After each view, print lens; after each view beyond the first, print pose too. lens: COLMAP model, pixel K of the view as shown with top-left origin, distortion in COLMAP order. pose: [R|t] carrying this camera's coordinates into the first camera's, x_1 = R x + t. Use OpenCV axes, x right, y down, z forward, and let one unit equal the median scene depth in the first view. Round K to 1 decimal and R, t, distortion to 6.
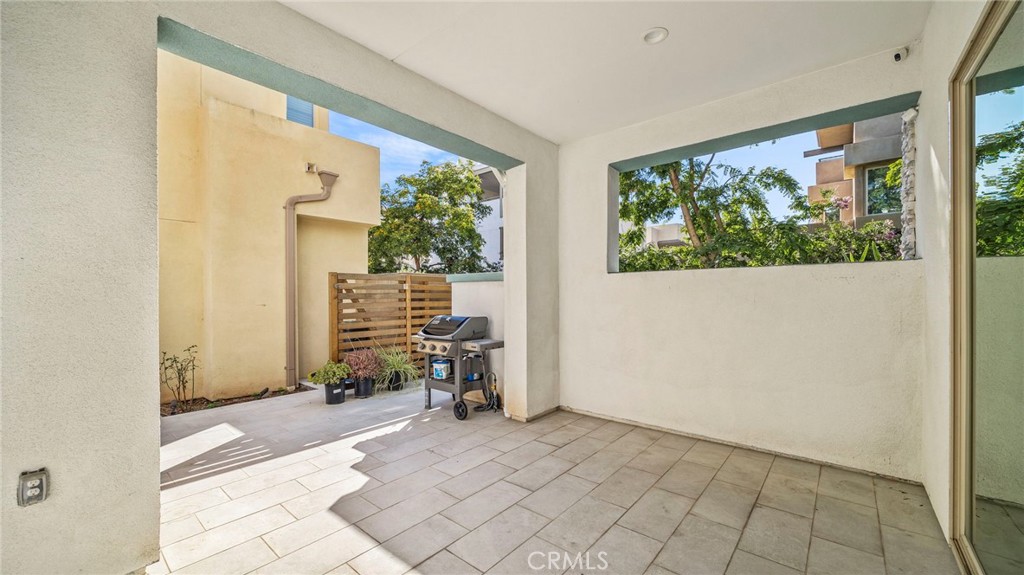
lens RADIAL K [[394.2, 0, 510.1], [0, 394.2, 291.4], [0, 0, 1]] dist [-0.001690, -0.000091]
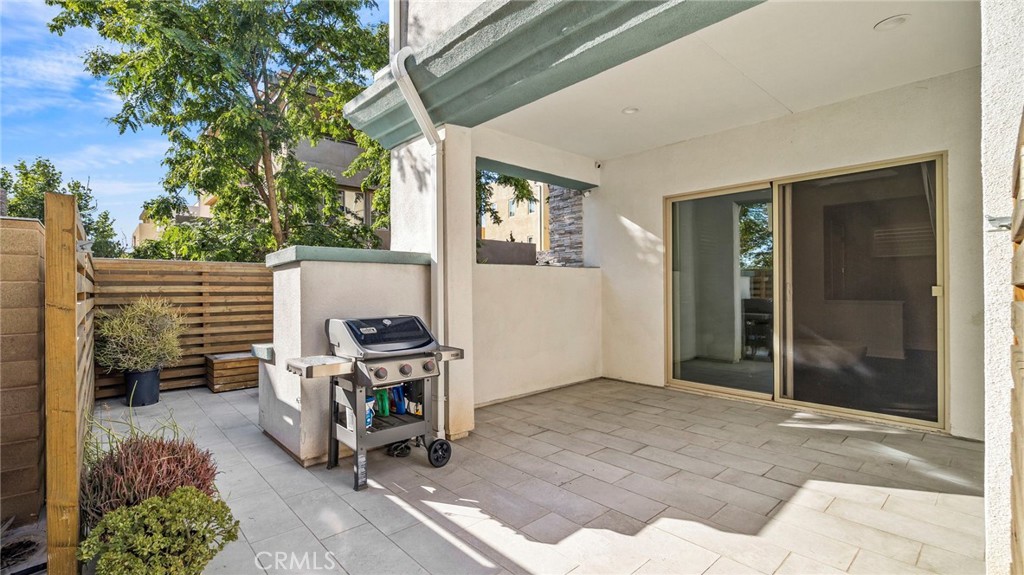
lens RADIAL K [[442.6, 0, 460.9], [0, 442.6, 289.2], [0, 0, 1]] dist [0.001024, 0.000099]
pose [[0.187837, 0.006409, 0.982179, -1.090298], [0.003642, 0.999967, -0.007222, 0.044262], [-0.982194, 0.004933, 0.187807, 1.061155]]
